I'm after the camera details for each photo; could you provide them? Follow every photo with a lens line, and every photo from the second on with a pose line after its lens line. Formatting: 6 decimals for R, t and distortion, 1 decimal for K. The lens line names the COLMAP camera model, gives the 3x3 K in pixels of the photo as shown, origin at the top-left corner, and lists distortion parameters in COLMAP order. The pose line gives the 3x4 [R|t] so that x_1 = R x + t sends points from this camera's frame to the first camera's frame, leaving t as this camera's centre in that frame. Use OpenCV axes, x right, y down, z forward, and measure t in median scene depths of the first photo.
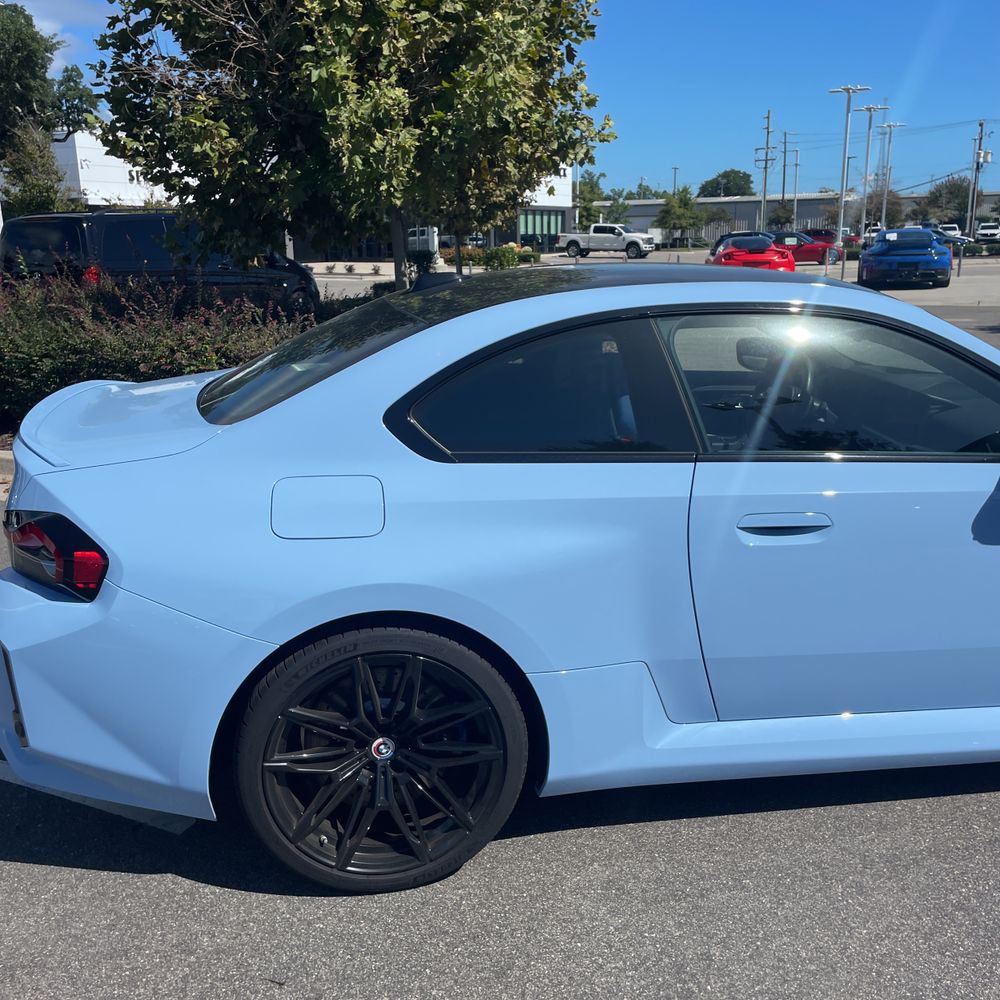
lens RADIAL K [[1007.8, 0, 500.0], [0, 1007.8, 500.0], [0, 0, 1]] dist [0.085121, -0.114289]
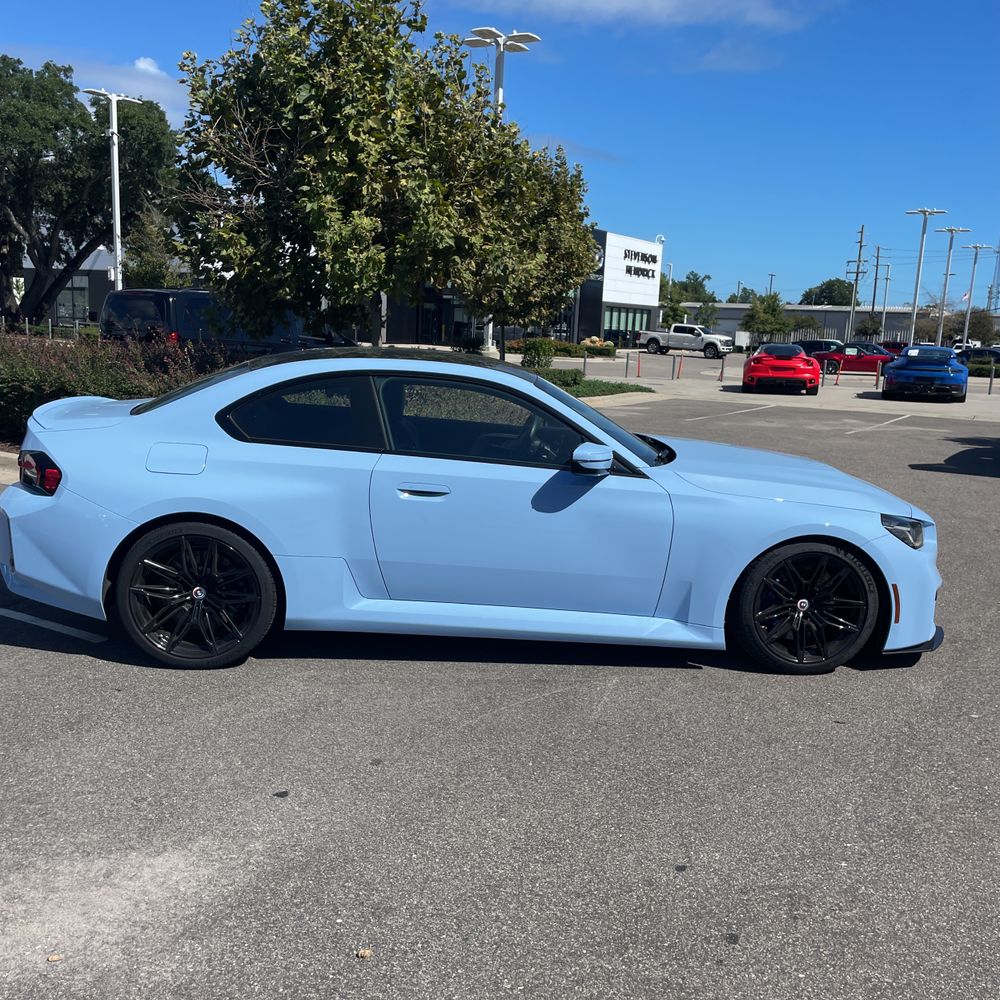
lens RADIAL K [[1012.8, 0, 504.7], [0, 1012.8, 507.4], [0, 0, 1]] dist [0.088809, -0.122372]
pose [[0.993563, 0.076296, -0.083739, 0.579123], [-0.082656, 0.993728, -0.075320, 0.181983], [0.077467, 0.081757, 0.993637, -0.818861]]
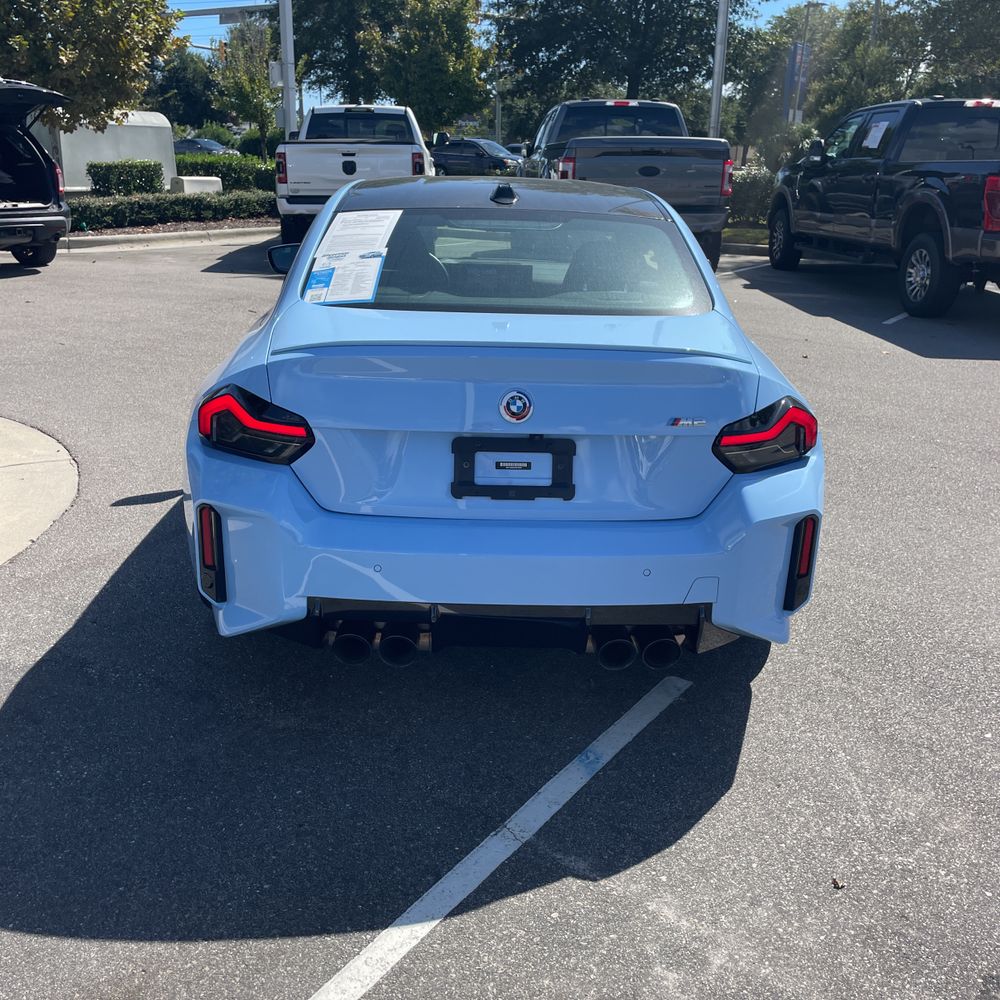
lens RADIAL K [[1015.7, 0, 492.4], [0, 1015.7, 498.4], [0, 0, 1]] dist [0.092222, -0.141097]
pose [[0.132037, -0.296522, 0.945855, -1.494421], [0.232494, 0.936855, 0.261245, -0.238087], [-0.963594, 0.185412, 0.192639, 1.043187]]
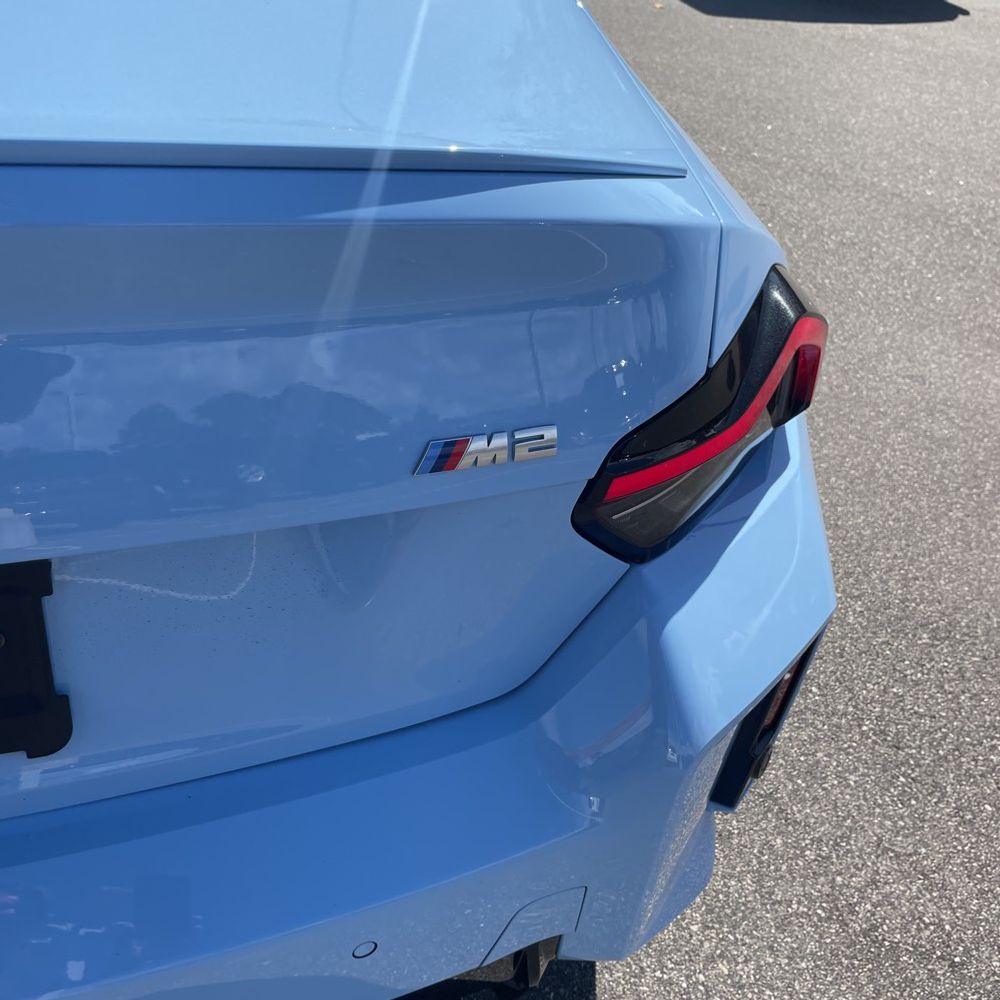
lens RADIAL K [[1012.8, 0, 504.7], [0, 1012.8, 507.4], [0, 0, 1]] dist [0.088809, -0.122372]
pose [[-0.140223, -0.590225, 0.794967, -0.710365], [0.157978, 0.779277, 0.606441, -0.145377], [-0.977436, 0.210624, -0.016029, 1.041789]]
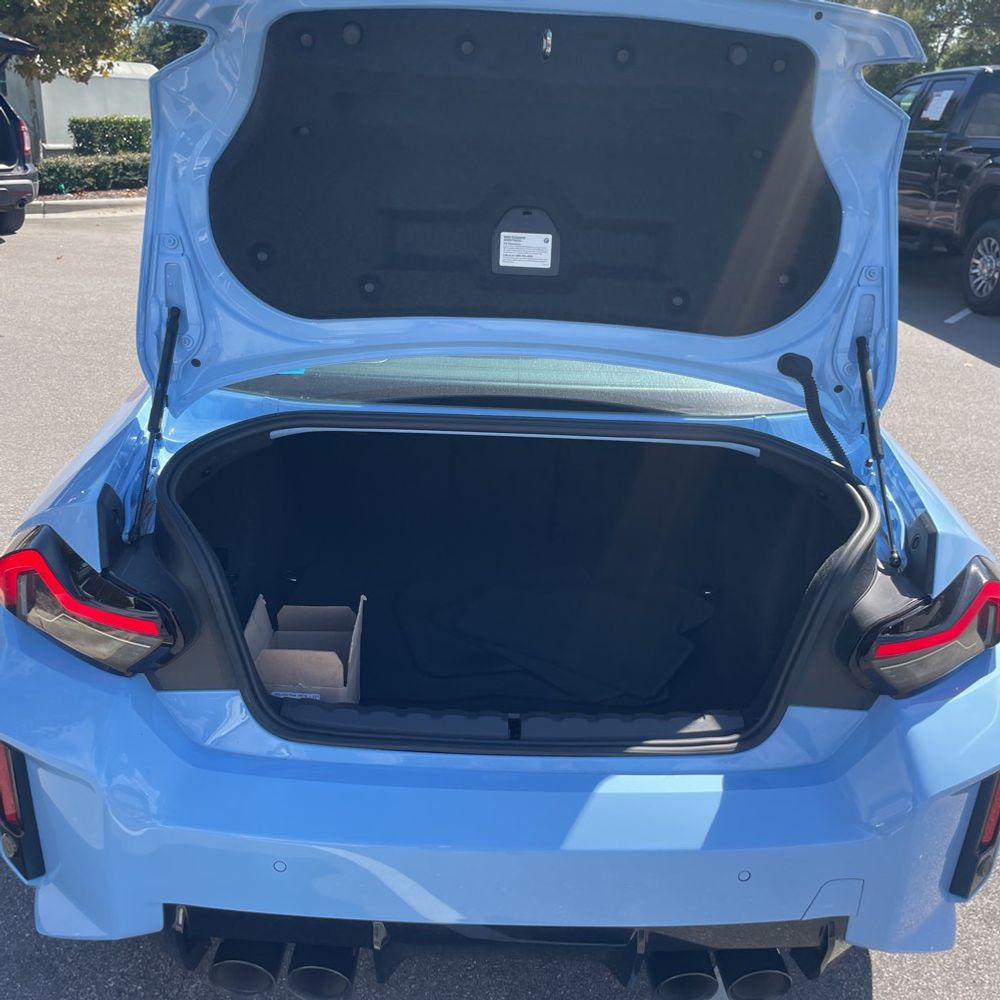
lens RADIAL K [[1012.8, 0, 504.7], [0, 1012.8, 507.4], [0, 0, 1]] dist [0.088809, -0.122372]
pose [[0.137872, -0.334496, 0.932257, -1.037442], [0.214202, 0.929041, 0.301663, -0.276786], [-0.967010, 0.158101, 0.199738, 1.084652]]
